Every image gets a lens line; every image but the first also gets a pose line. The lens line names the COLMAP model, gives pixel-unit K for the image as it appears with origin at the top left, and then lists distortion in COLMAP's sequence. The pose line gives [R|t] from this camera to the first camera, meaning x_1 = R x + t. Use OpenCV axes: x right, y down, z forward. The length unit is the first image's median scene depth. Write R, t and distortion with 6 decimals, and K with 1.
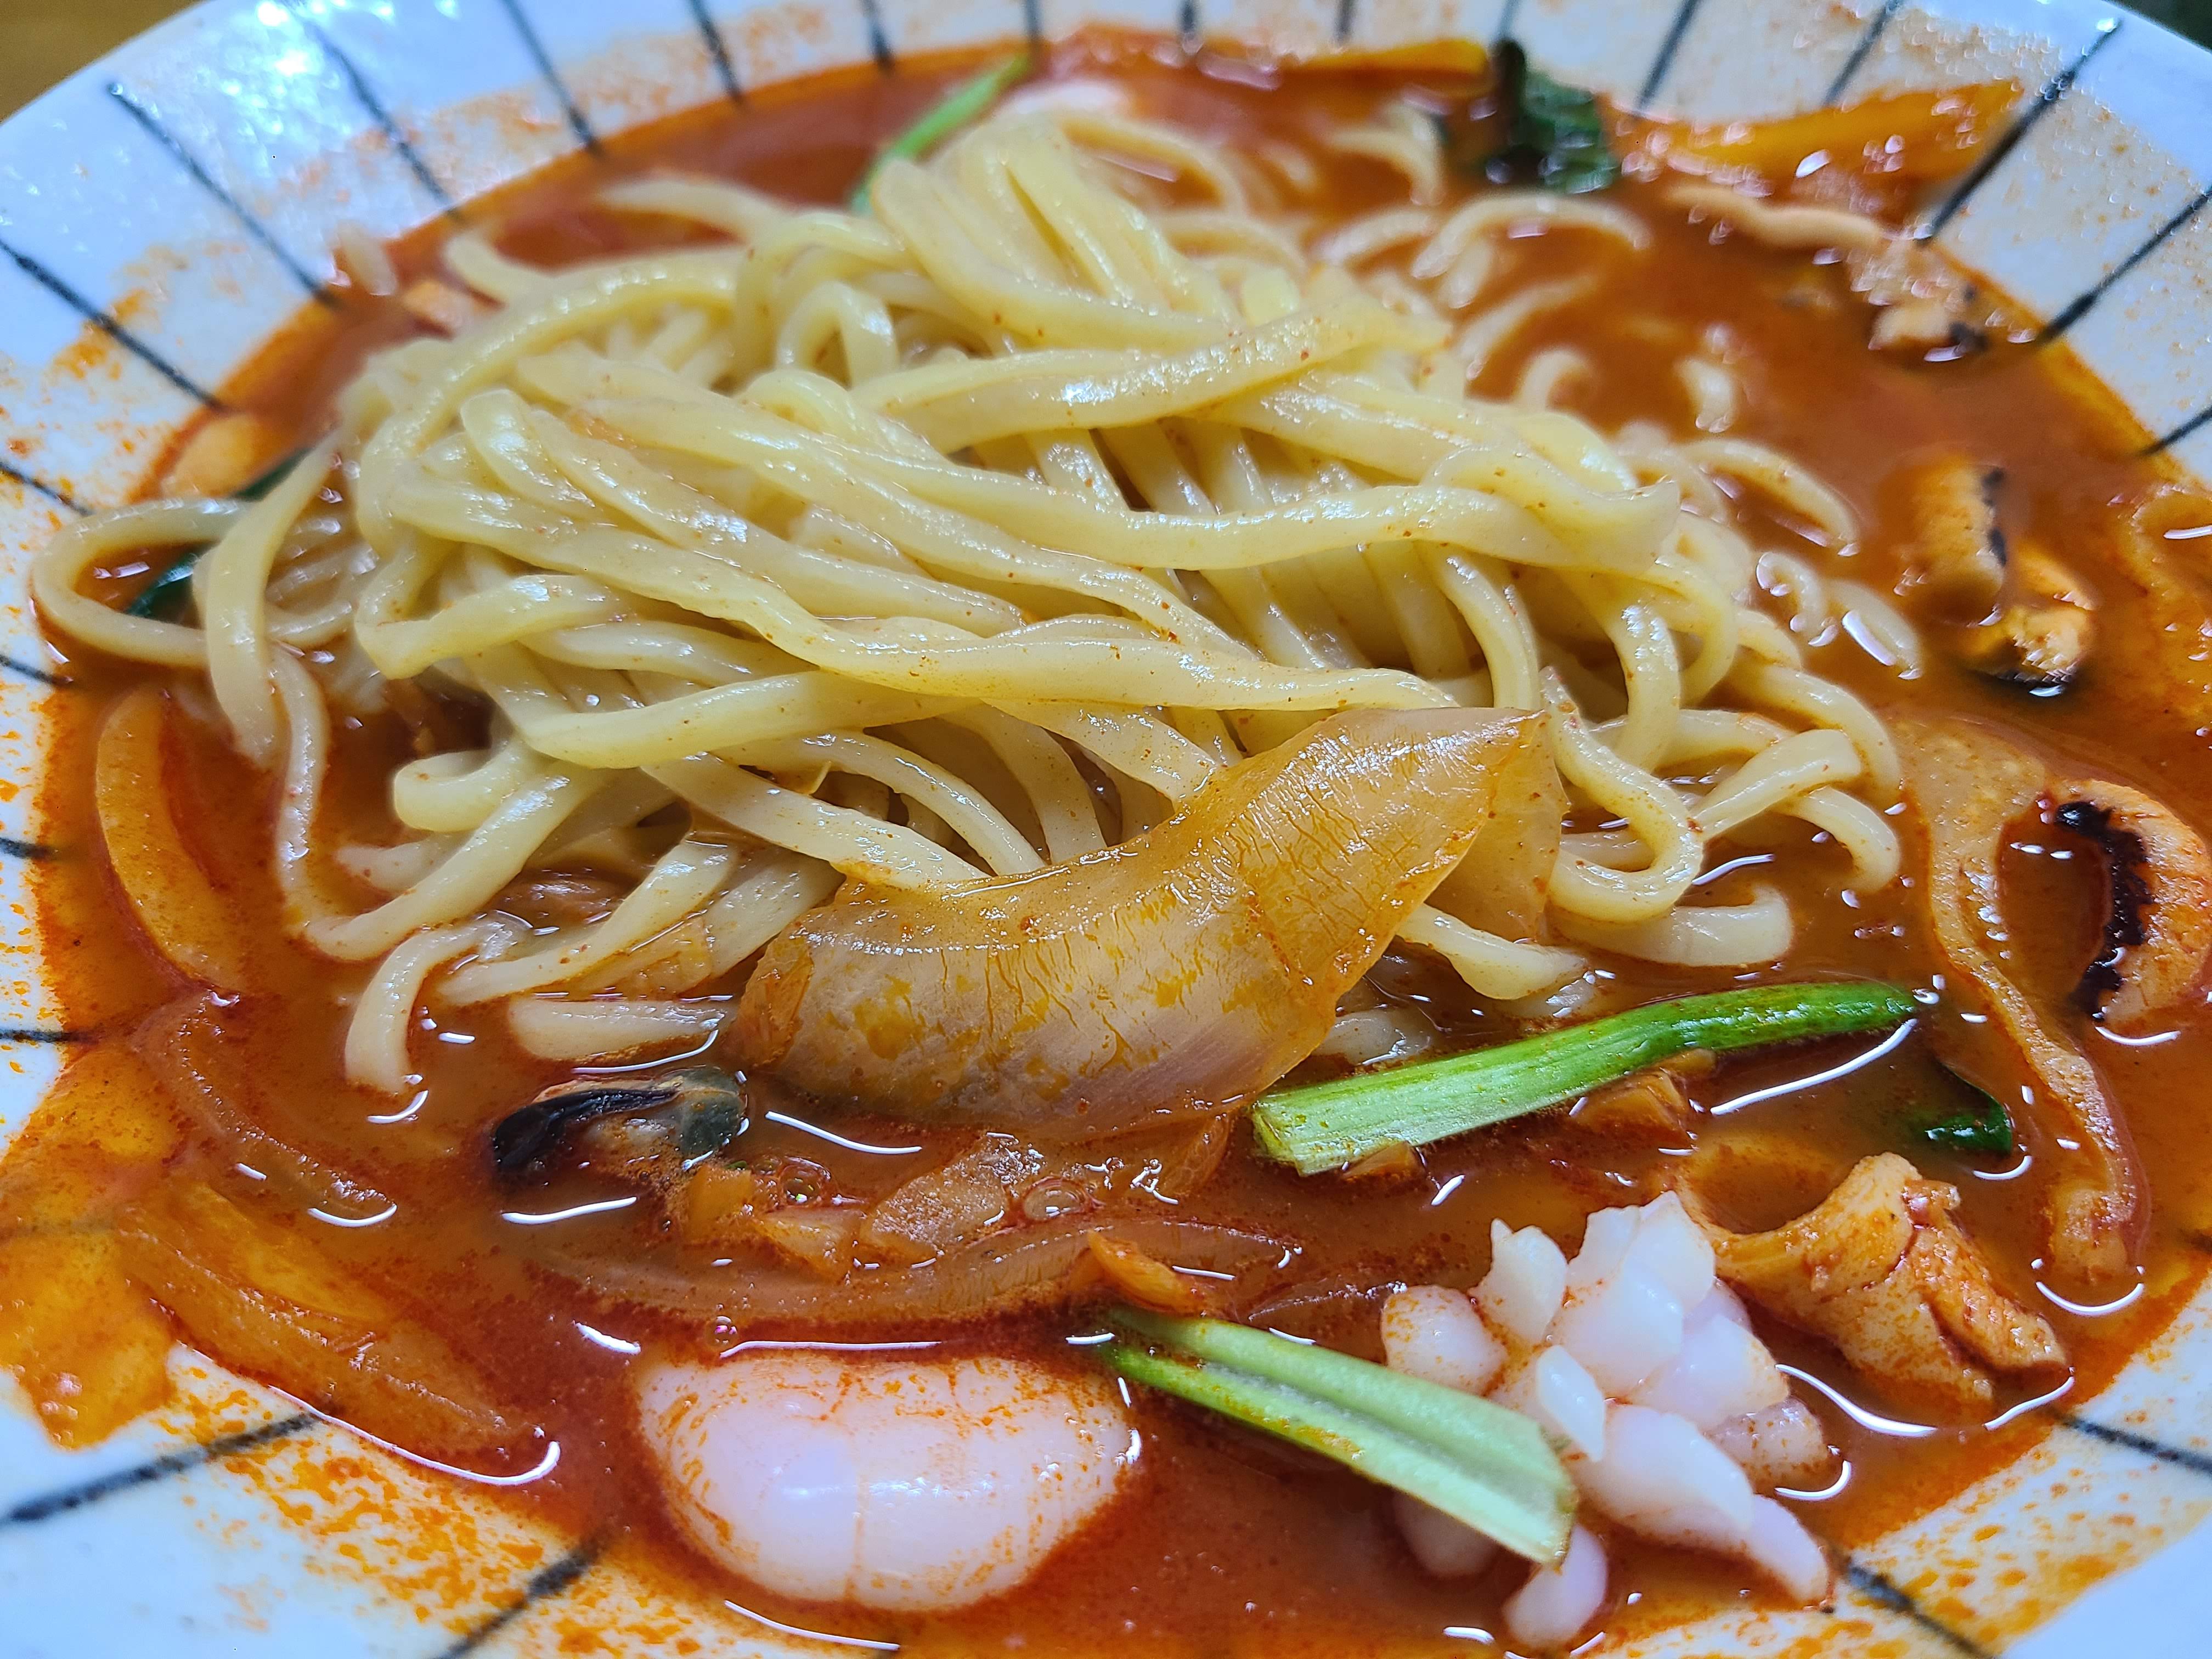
lens RADIAL K [[1718.0, 0, 1106.0], [0, 1718.0, 829.5], [0, 0, 1]] dist [-0.012037, -0.006424]
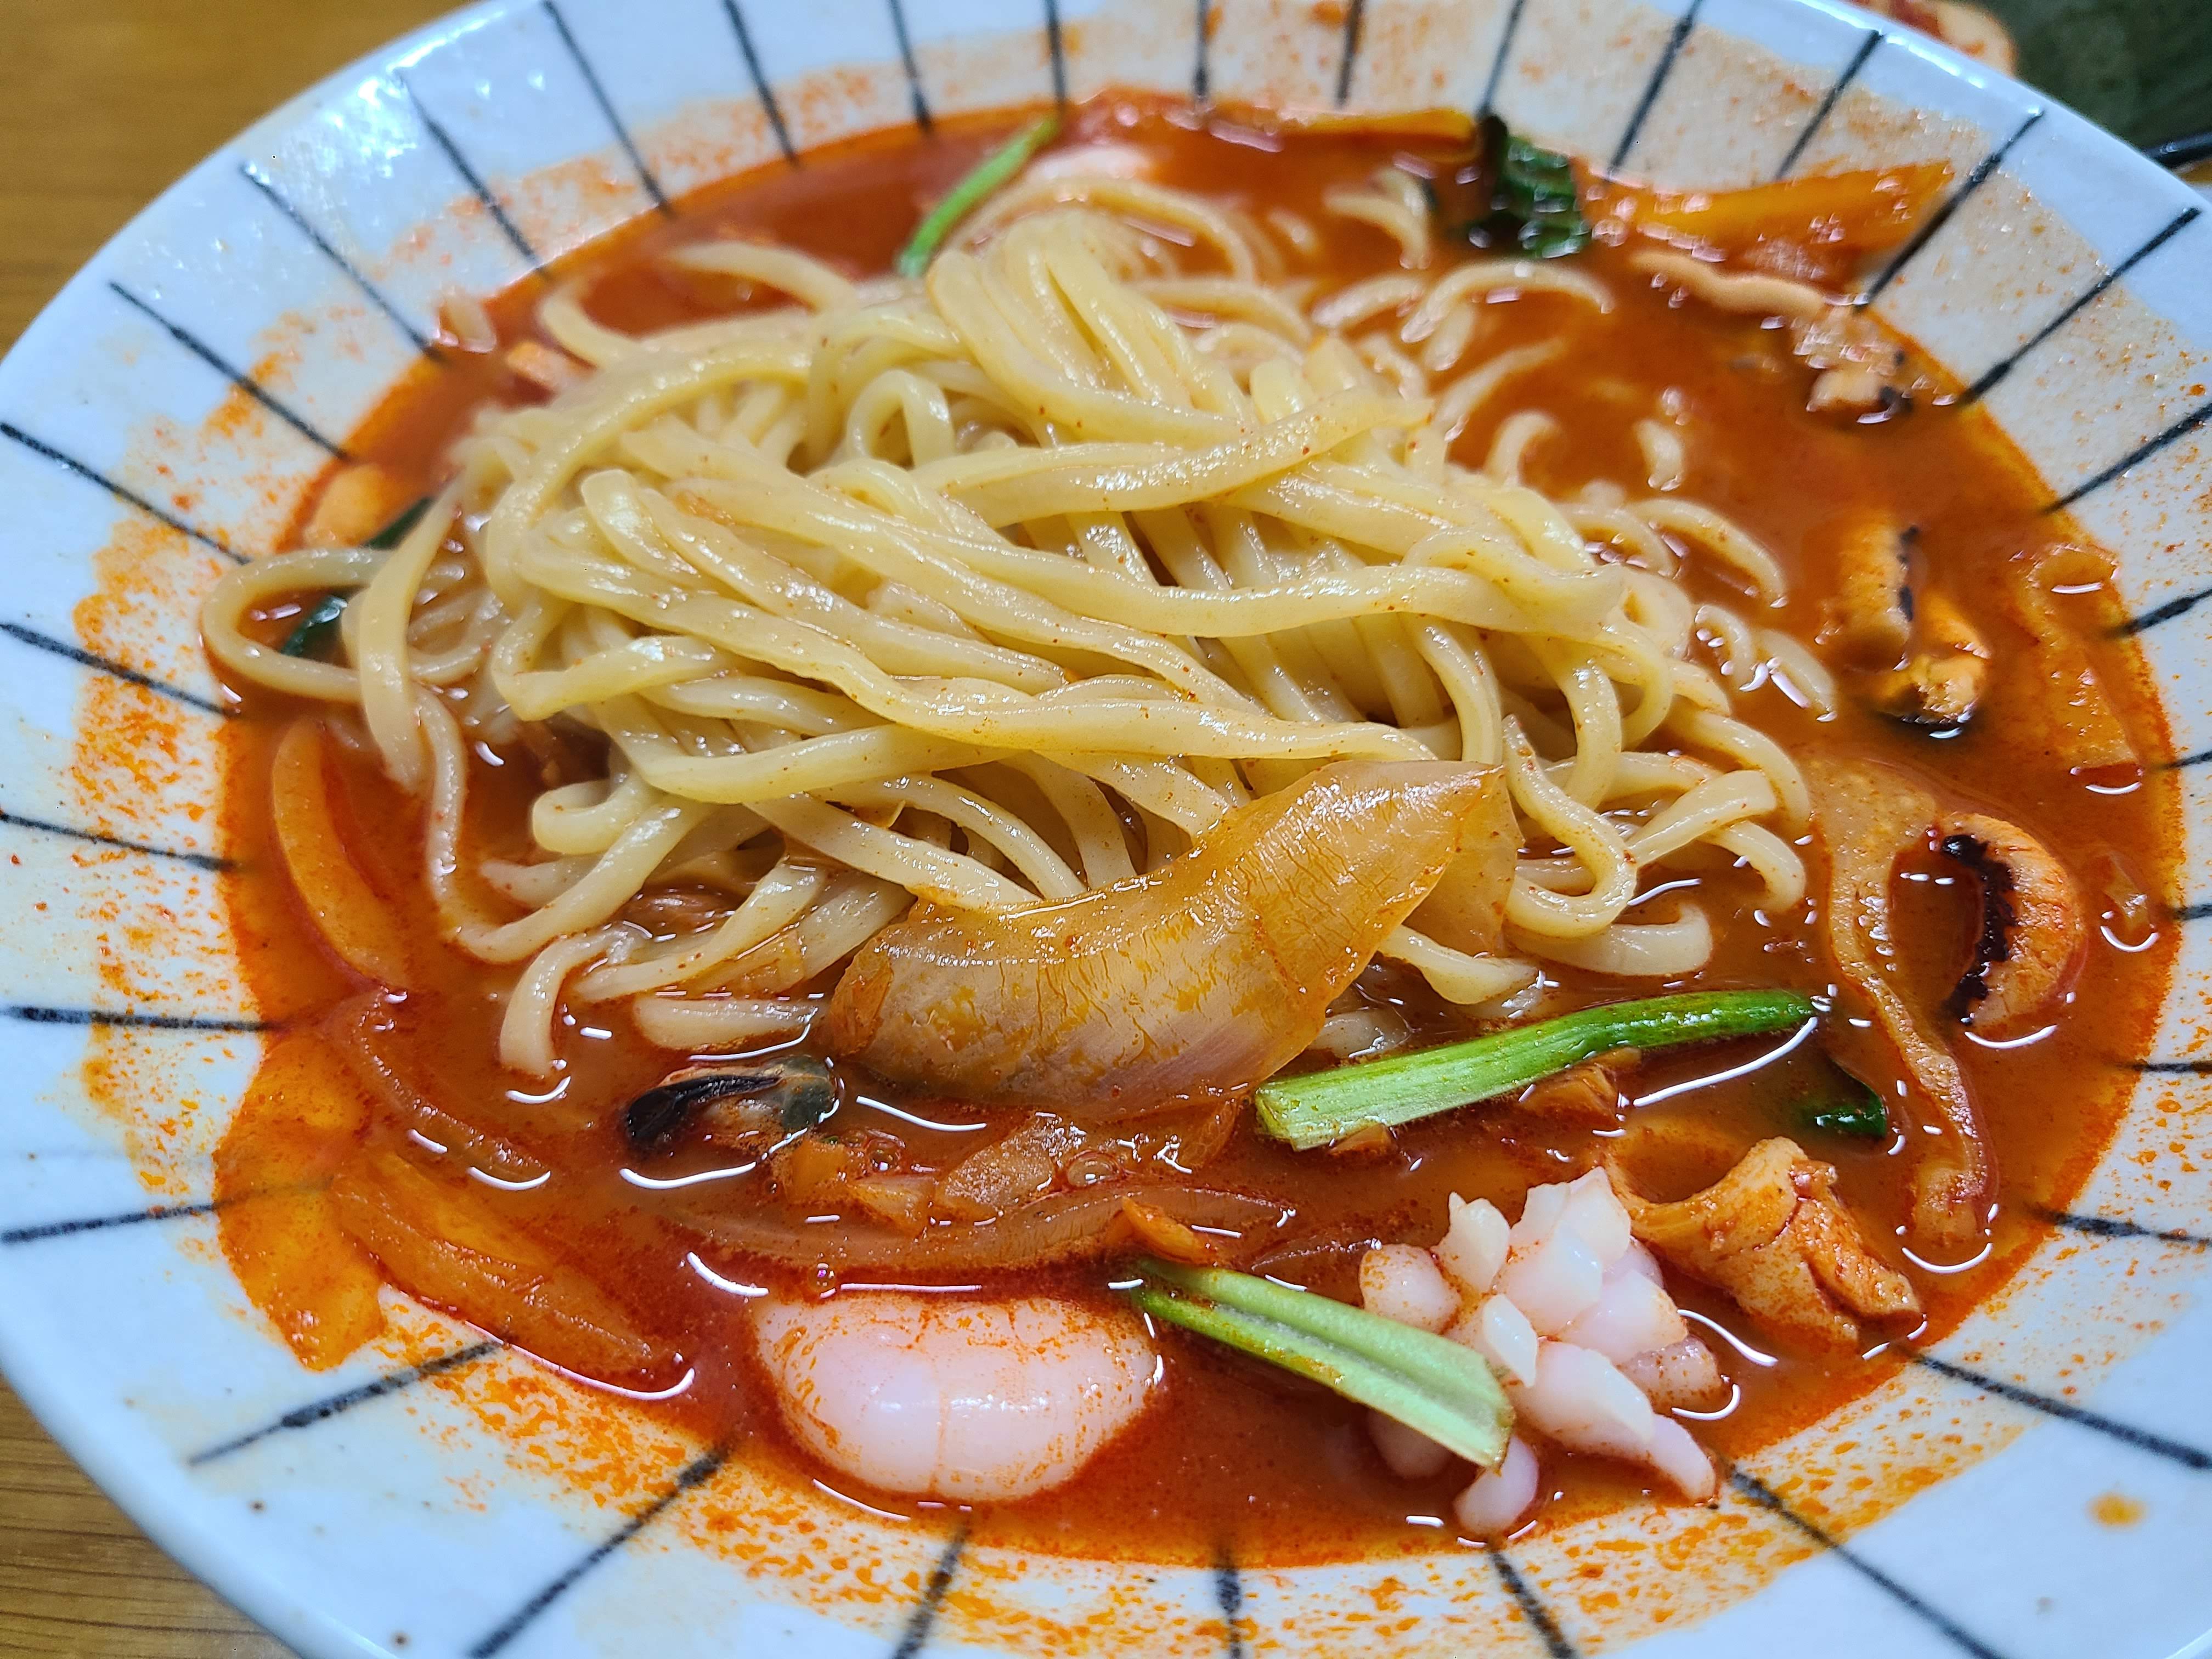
lens RADIAL K [[1673.2, 0, 1100.8], [0, 1673.2, 825.2], [0, 0, 1]] dist [-0.002383, 0.004429]
pose [[0.999971, 0.007564, -0.000174, -0.023546], [-0.007554, 0.999456, 0.032098, -0.060259], [0.000416, -0.032096, 0.999485, -0.161013]]
